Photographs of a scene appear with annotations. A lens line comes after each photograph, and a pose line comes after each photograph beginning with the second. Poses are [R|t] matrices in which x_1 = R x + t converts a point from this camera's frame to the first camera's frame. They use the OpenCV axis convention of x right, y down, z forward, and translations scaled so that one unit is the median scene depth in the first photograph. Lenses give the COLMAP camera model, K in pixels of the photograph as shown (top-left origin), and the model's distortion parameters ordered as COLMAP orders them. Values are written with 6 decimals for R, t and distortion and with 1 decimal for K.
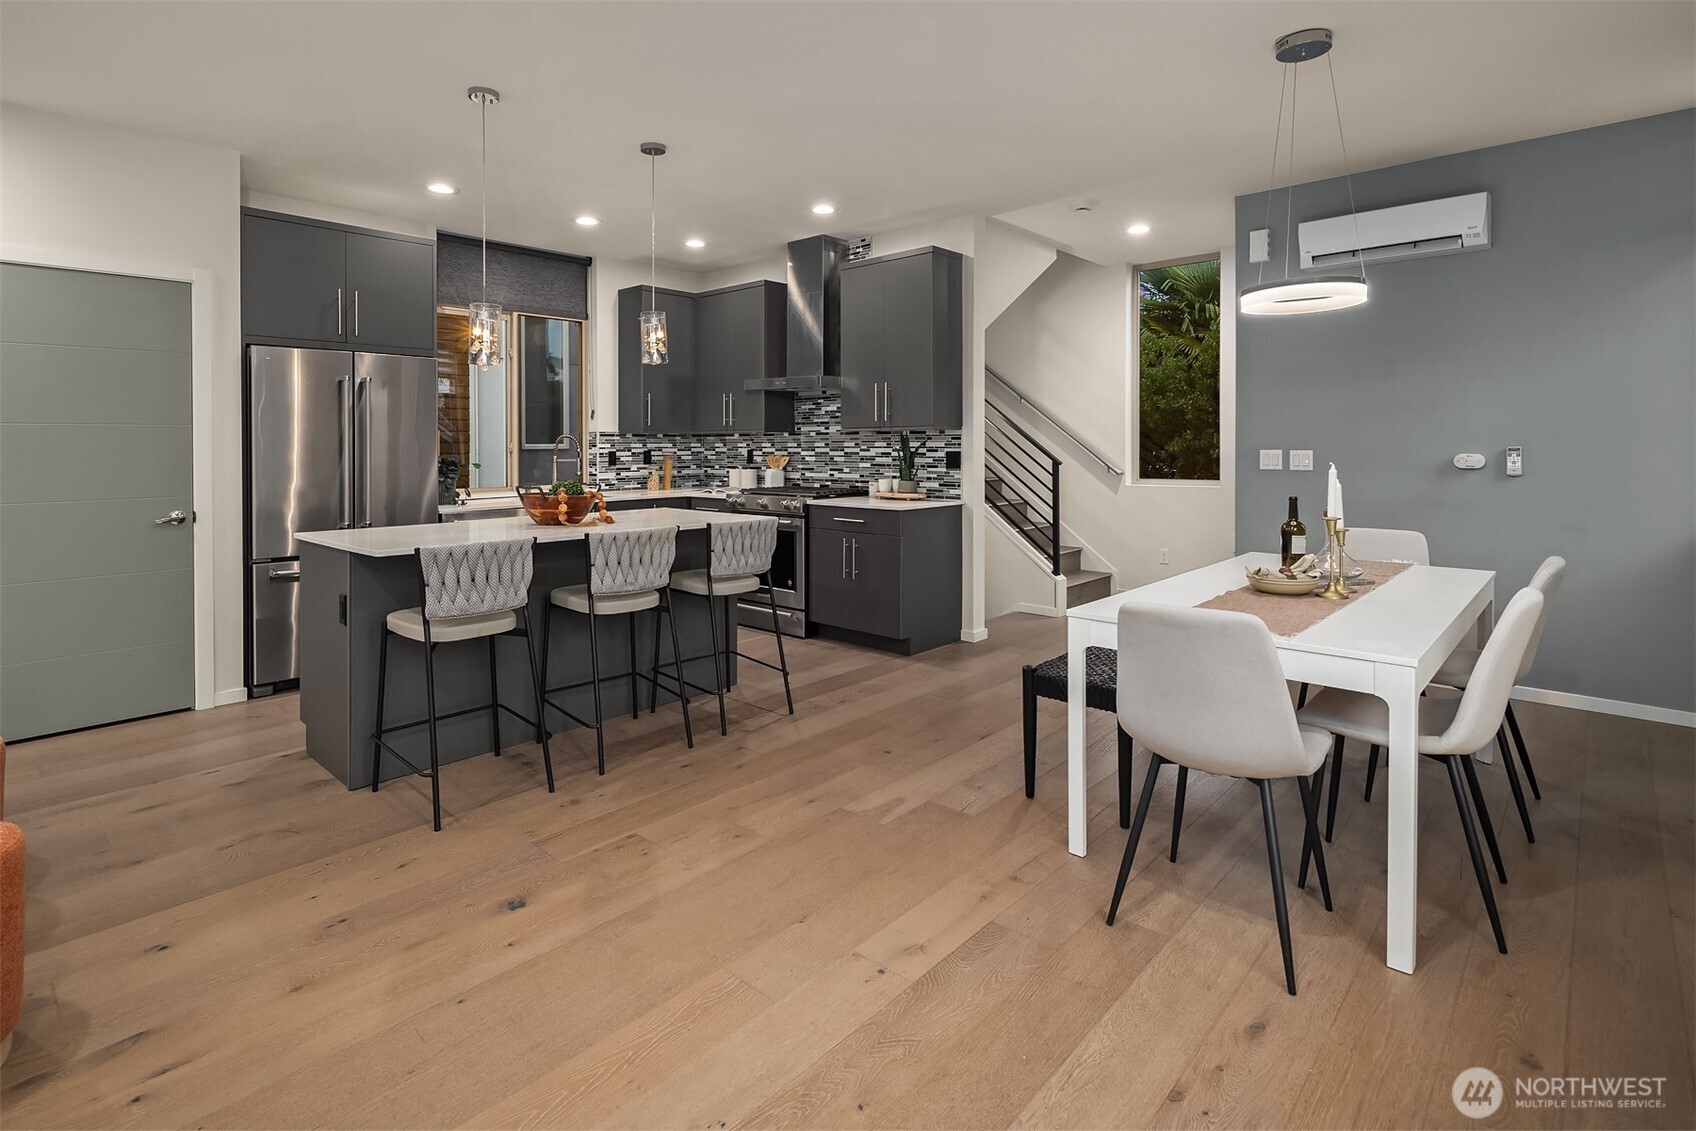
lens RADIAL K [[837.9, 0, 836.6], [0, 837.9, 449.9], [0, 0, 1]] dist [0.005769, 0.001182]
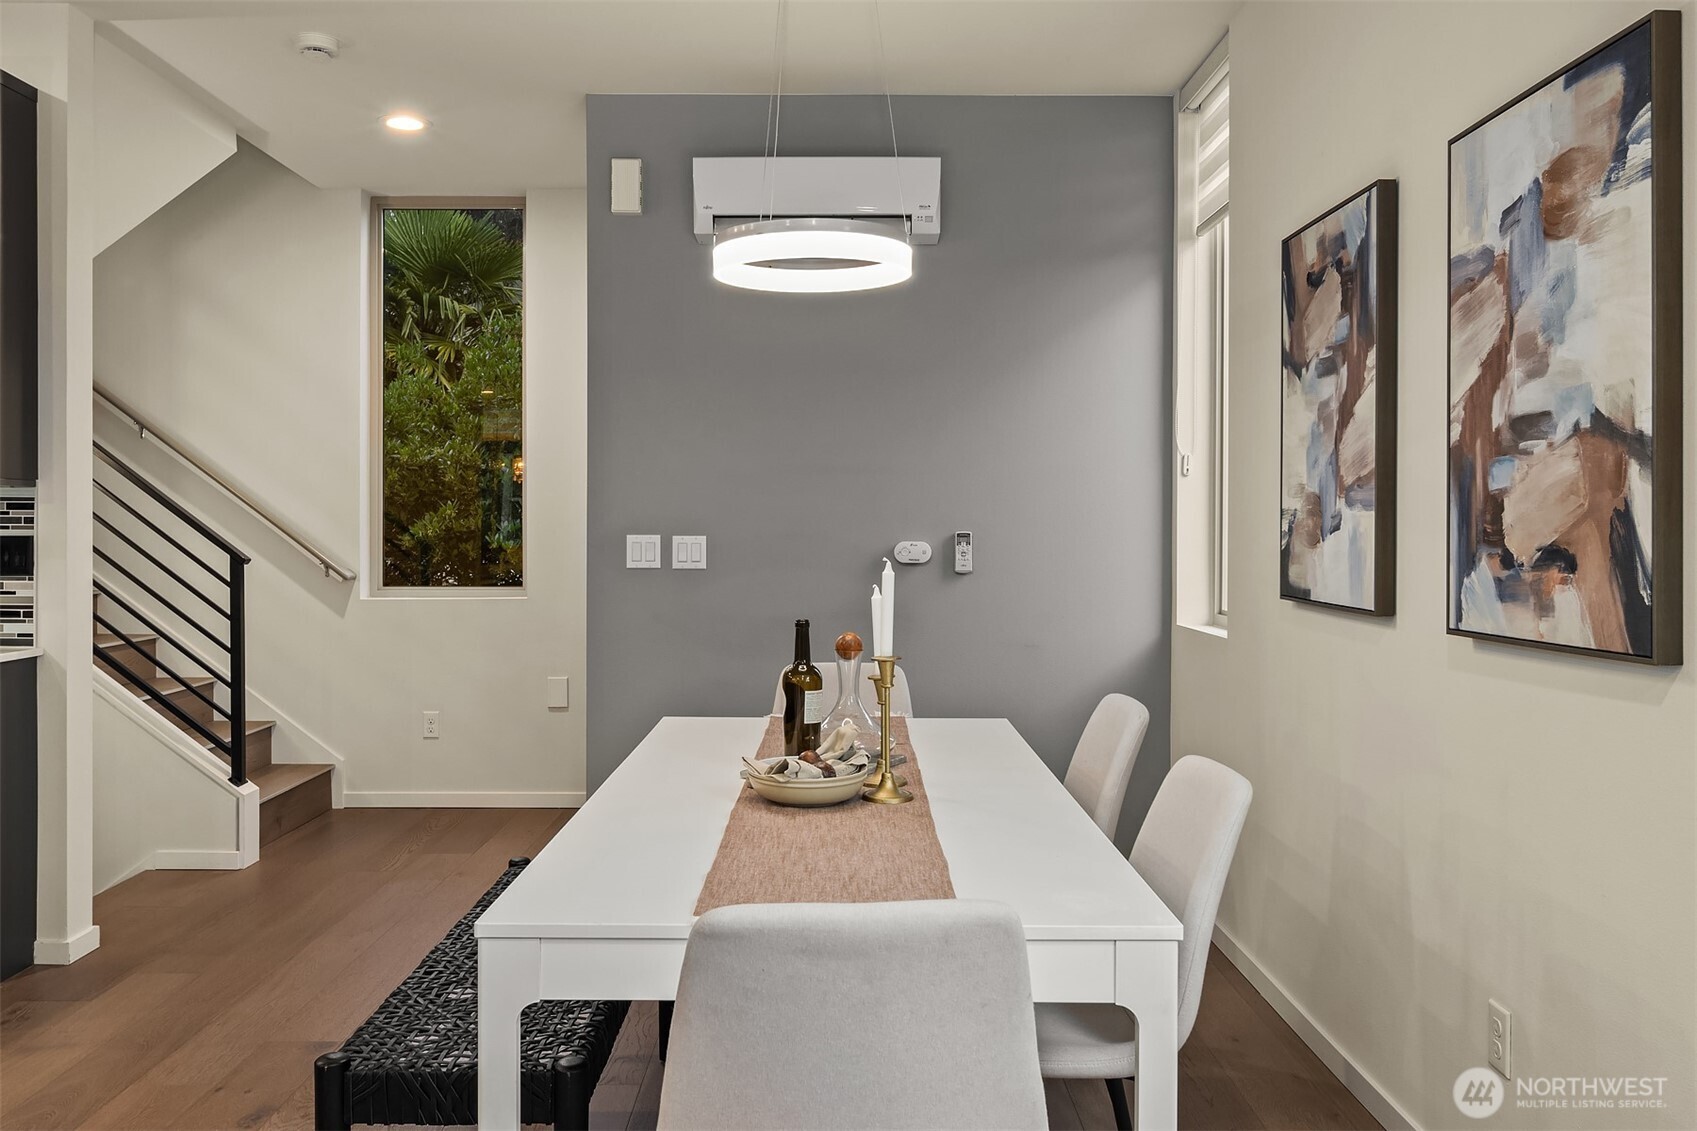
lens RADIAL K [[1342.4, 0, 838.2], [0, 1342.4, 539.8], [0, 0, 1]] dist [-0.002884, 0.014963]
pose [[0.736689, 0.000454, 0.676232, -0.018489], [-0.003183, 0.999991, 0.002797, 0.000397], [-0.676225, -0.004213, 0.736684, 0.192145]]
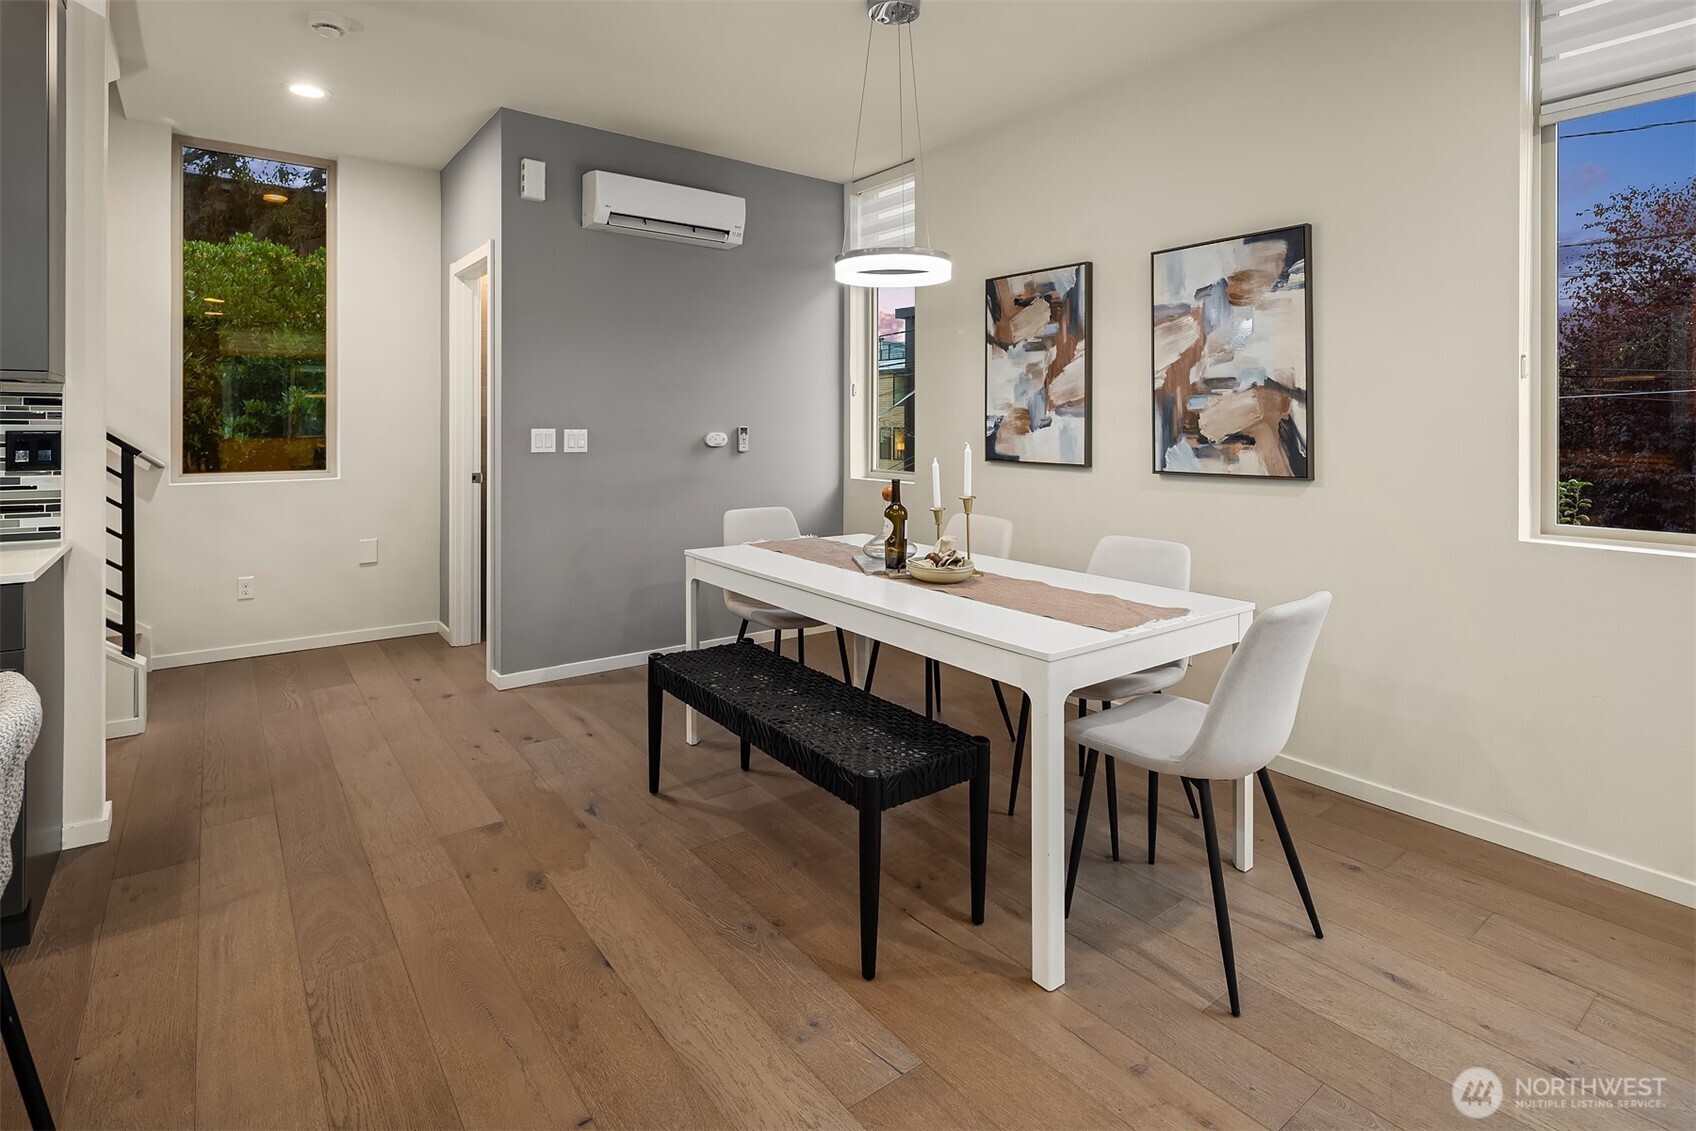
lens RADIAL K [[833.6, 0, 846.3], [0, 833.6, 425.7], [0, 0, 1]] dist [0.000715, -0.001221]
pose [[0.174659, 0.005057, 0.984616, -0.221418], [-0.001852, 0.999987, -0.004807, 0.000243], [-0.984627, -0.000984, 0.174666, 0.509347]]
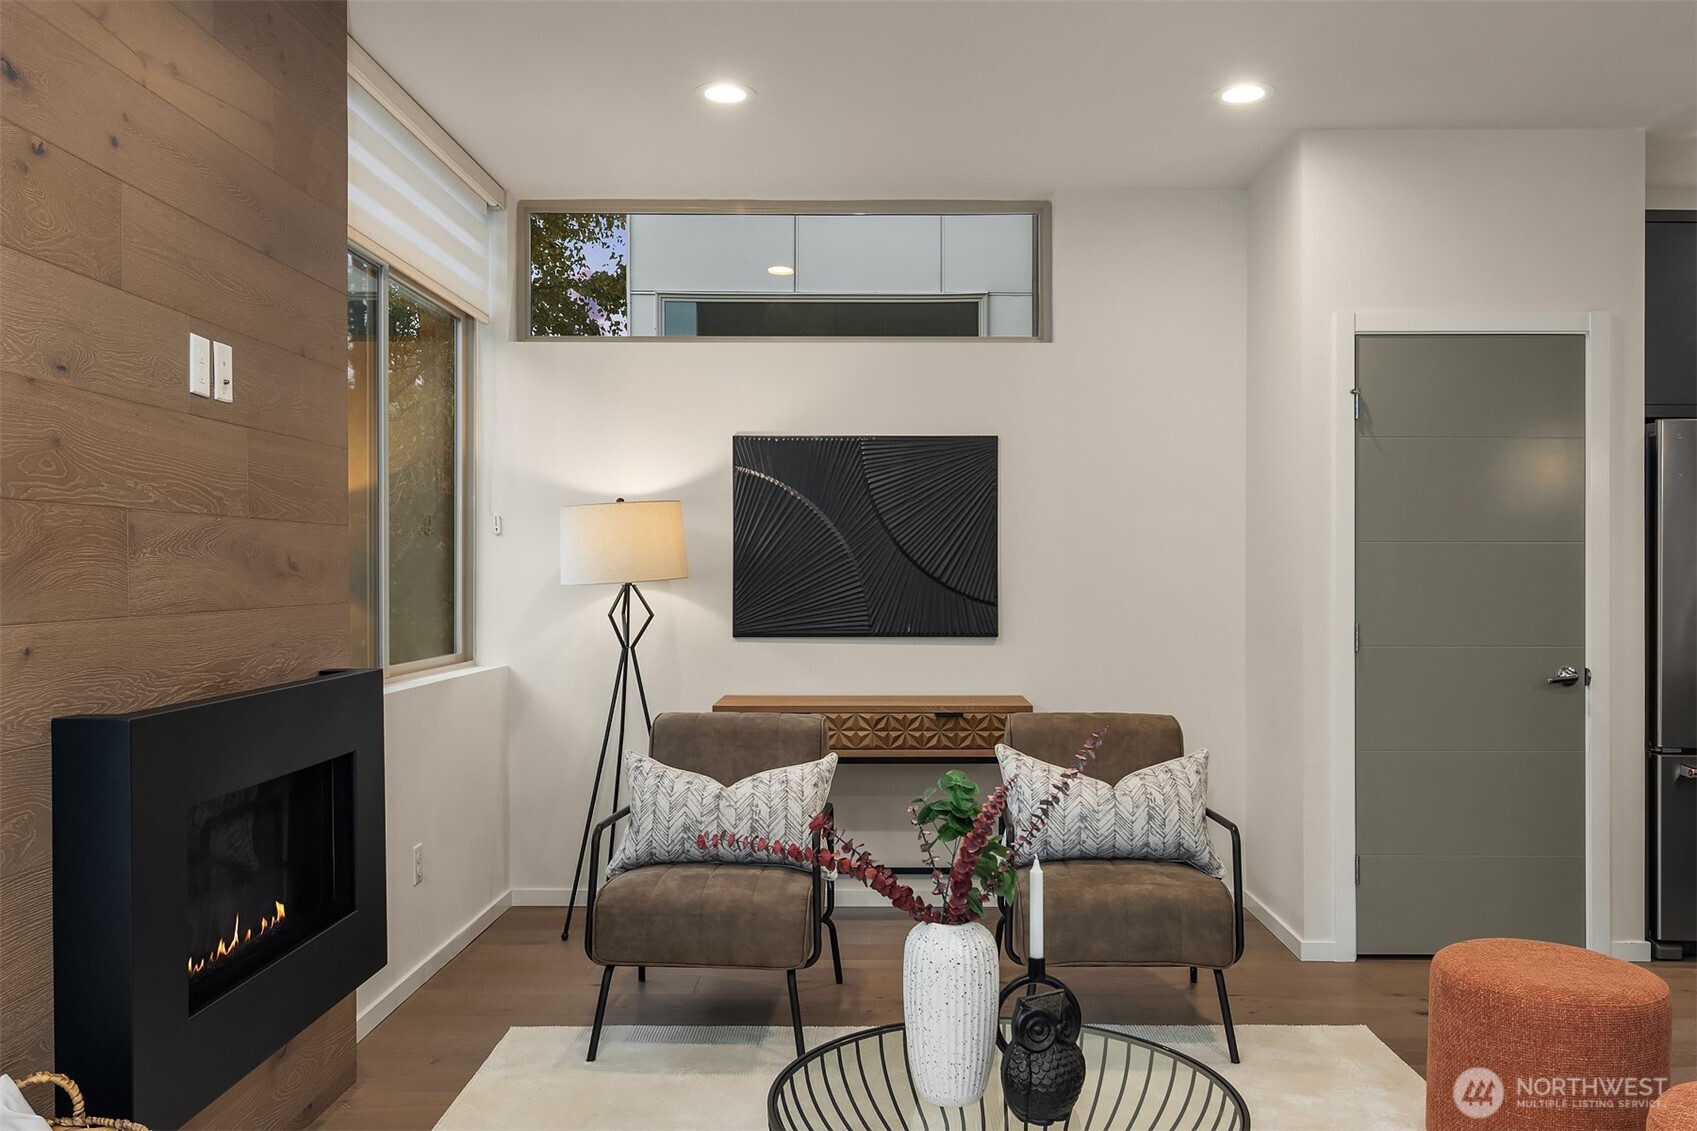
lens RADIAL K [[1392.9, 0, 891.0], [0, 1392.9, 576.9], [0, 0, 1]] dist [0.018743, 0.007006]
pose [[0.687279, 0.011461, -0.726303, -0.249082], [-0.013085, 0.999909, 0.003397, 0.001491], [0.726276, 0.007169, 0.687366, -0.146293]]
